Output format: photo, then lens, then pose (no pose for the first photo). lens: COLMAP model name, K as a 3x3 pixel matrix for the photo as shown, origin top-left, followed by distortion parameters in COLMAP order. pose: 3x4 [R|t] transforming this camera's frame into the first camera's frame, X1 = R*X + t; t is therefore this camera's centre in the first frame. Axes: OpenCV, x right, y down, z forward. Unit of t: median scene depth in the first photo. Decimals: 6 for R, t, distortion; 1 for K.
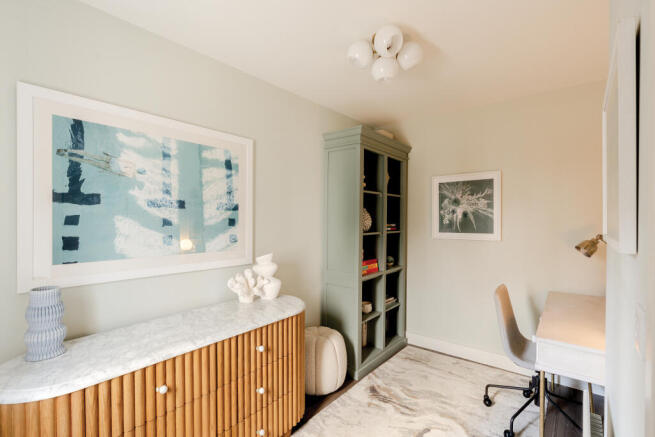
lens RADIAL K [[291.9, 0, 327.6], [0, 291.9, 220.3], [0, 0, 1]] dist [-0.003899, 0.000118]
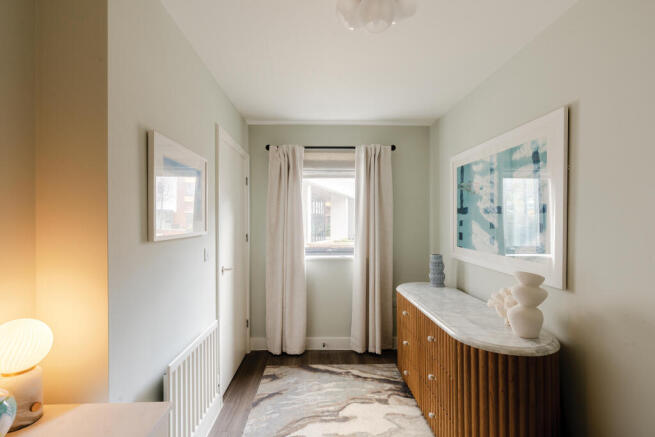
lens RADIAL K [[291.9, 0, 327.8], [0, 291.9, 220.1], [0, 0, 1]] dist [-0.003899, 0.000118]
pose [[-0.736035, 0.000996, -0.676942, 0.767079], [-0.001784, 0.999993, 0.003411, -0.019131], [0.676941, 0.003718, -0.736028, 1.441679]]
